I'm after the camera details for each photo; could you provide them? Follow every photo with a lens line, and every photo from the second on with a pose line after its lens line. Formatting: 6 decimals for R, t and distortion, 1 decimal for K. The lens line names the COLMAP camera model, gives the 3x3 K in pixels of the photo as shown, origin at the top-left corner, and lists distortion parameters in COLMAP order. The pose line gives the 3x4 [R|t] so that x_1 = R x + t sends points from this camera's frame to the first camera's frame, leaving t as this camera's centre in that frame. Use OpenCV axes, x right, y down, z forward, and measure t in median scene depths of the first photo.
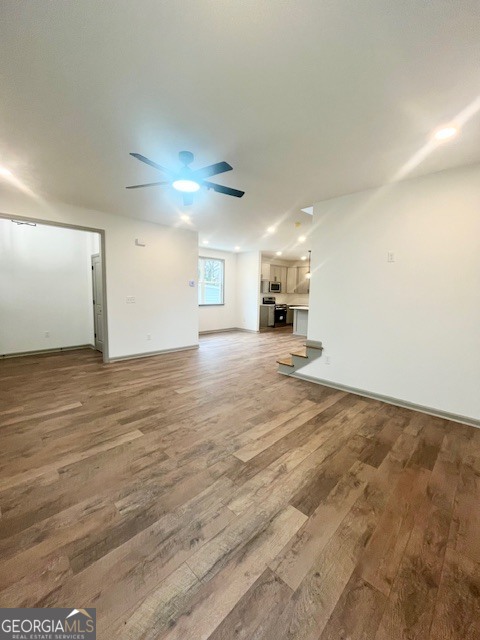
lens RADIAL K [[257.8, 0, 239.5], [0, 257.8, 316.8], [0, 0, 1]] dist [-0.000972, 0.001039]
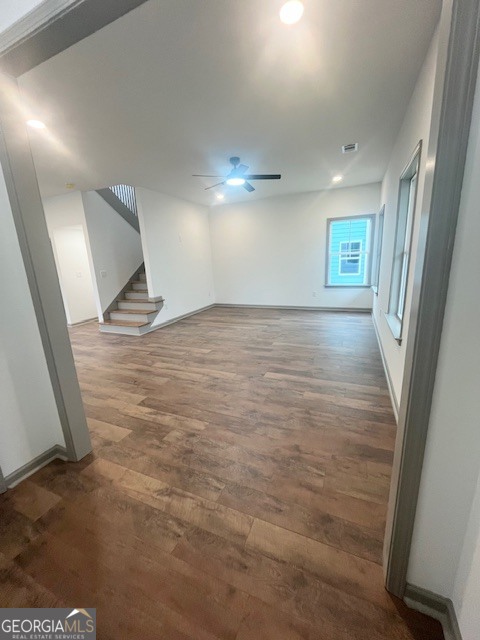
lens RADIAL K [[257.8, 0, 237.2], [0, 257.8, 320.6], [0, 0, 1]] dist [-0.000972, 0.001039]
pose [[-0.345306, -0.226126, 0.910841, -1.183266], [0.129618, 0.949746, 0.284924, -0.125031], [-0.929496, 0.216447, -0.298643, 1.119689]]
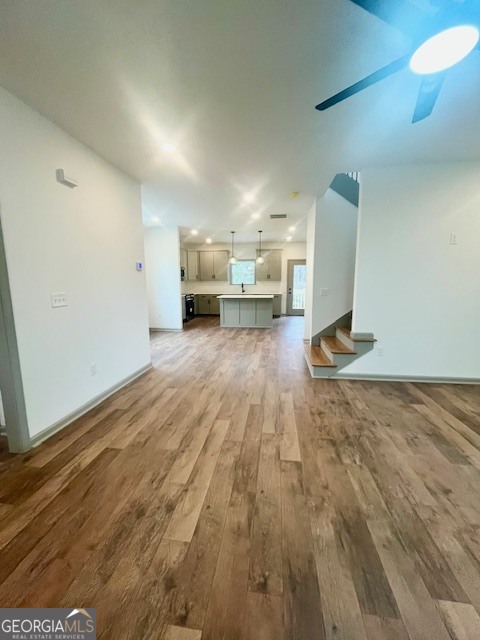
lens RADIAL K [[257.8, 0, 239.0], [0, 257.8, 317.7], [0, 0, 1]] dist [-0.000972, 0.001039]
pose [[0.806784, -0.109122, 0.580682, -0.588174], [0.079571, 0.993911, 0.076222, -0.061968], [-0.585463, -0.015290, 0.810555, 0.582338]]
